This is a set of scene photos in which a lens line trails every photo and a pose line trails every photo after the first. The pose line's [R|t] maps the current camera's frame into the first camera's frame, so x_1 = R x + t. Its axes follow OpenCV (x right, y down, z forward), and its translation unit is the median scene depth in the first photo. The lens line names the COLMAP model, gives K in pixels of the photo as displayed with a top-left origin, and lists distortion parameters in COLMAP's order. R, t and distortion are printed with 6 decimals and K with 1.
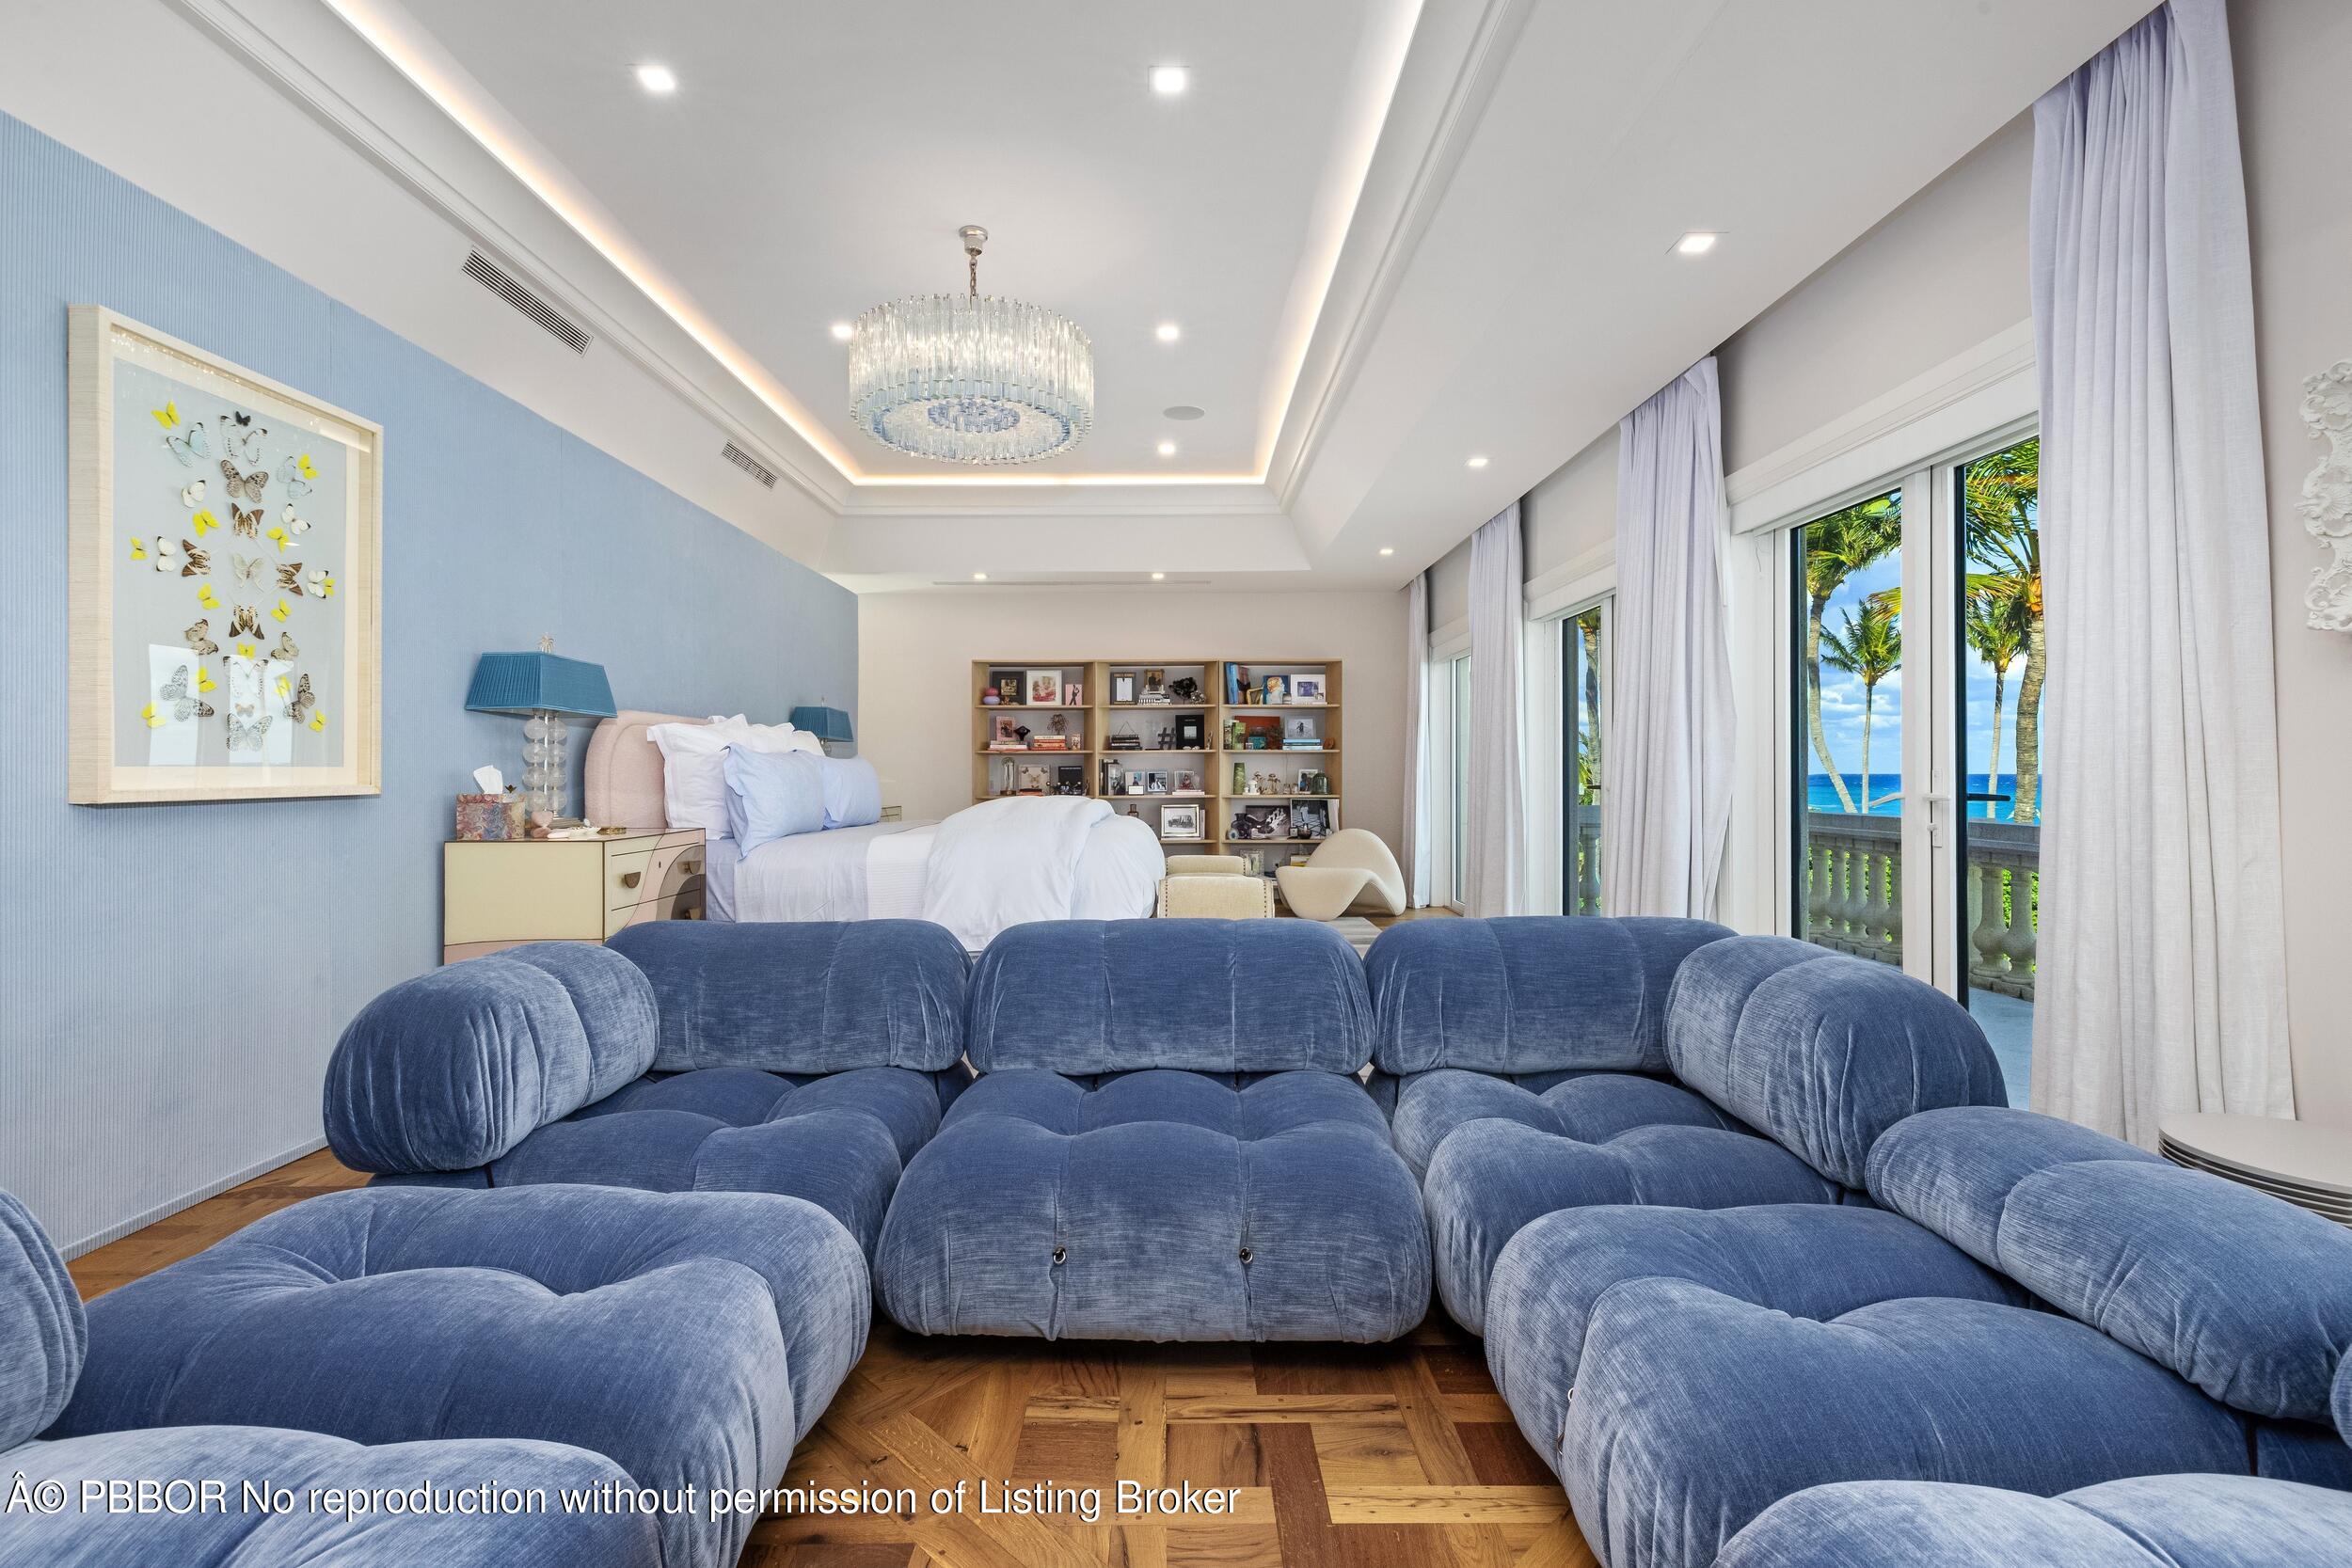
lens RADIAL K [[1067.8, 0, 1176.0], [0, 1067.8, 784.0], [0, 0, 1]] dist [0.000781, -0.000151]
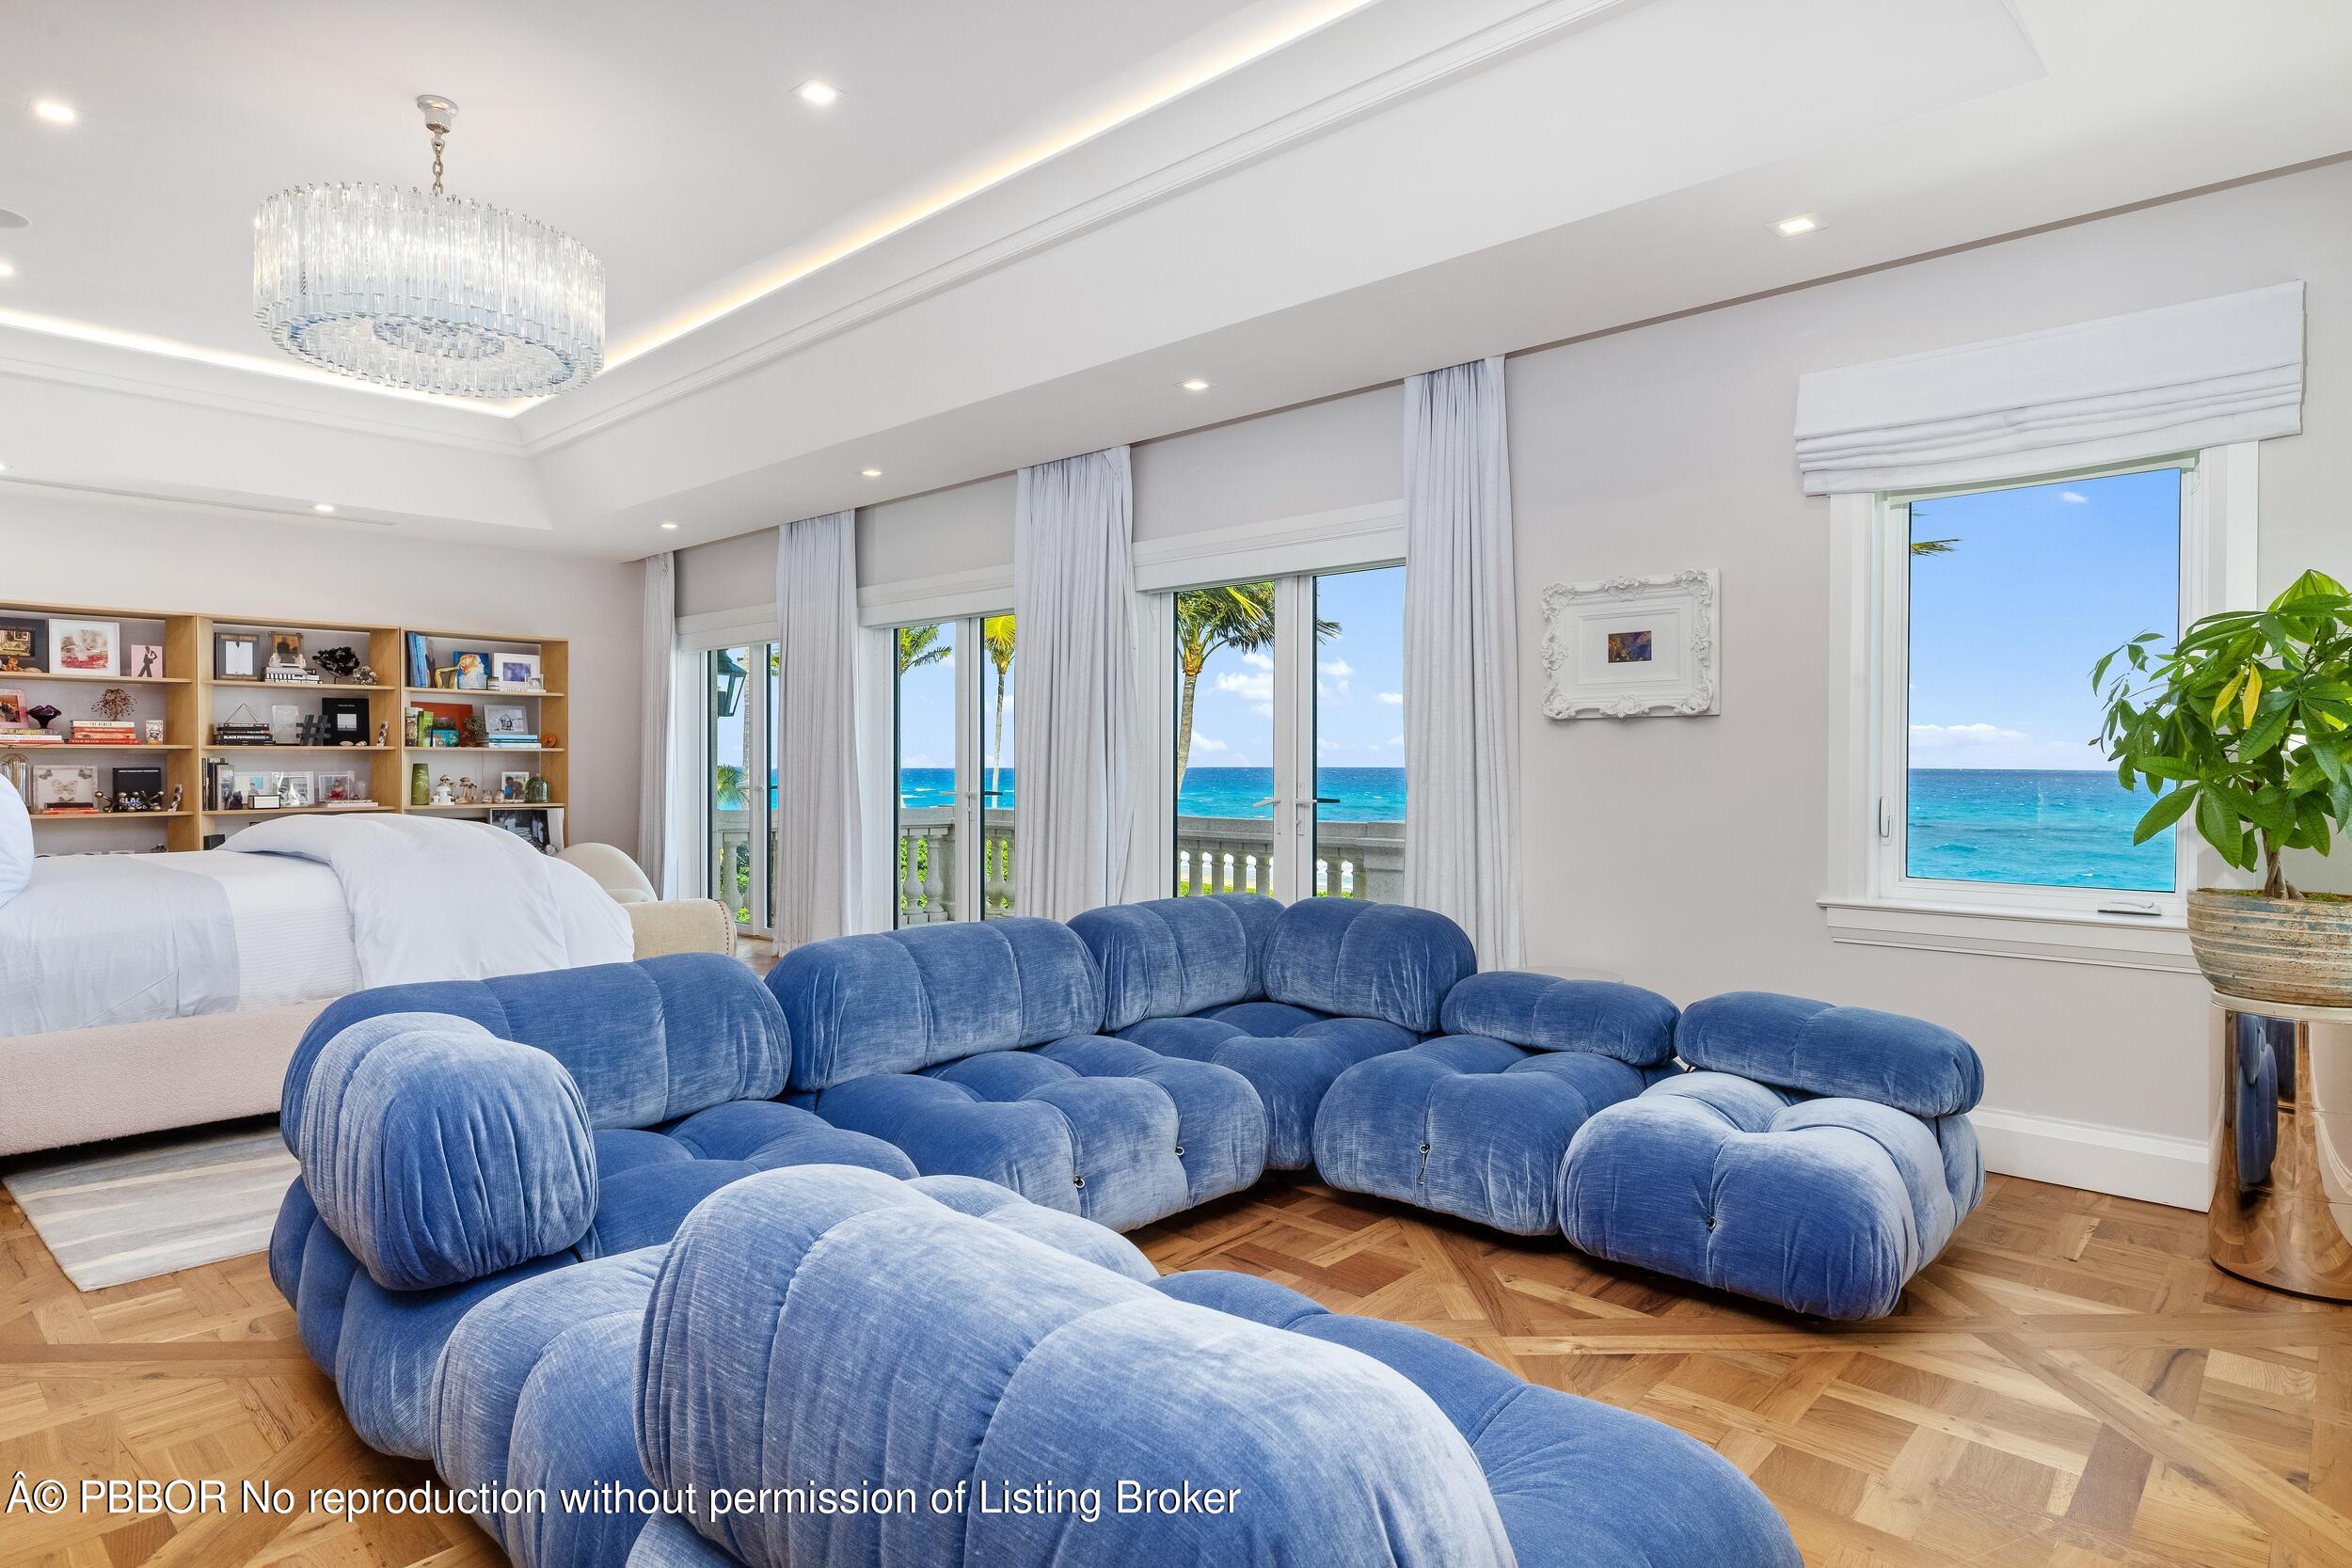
lens RADIAL K [[1288.3, 0, 1176.0], [0, 1288.3, 784.0], [0, 0, 1]] dist [0.014718, -0.001028]
pose [[0.682528, -0.008095, 0.730815, -0.251886], [0.005161, 0.999967, 0.006257, -0.008419], [-0.730841, -0.000499, 0.682547, -0.028170]]
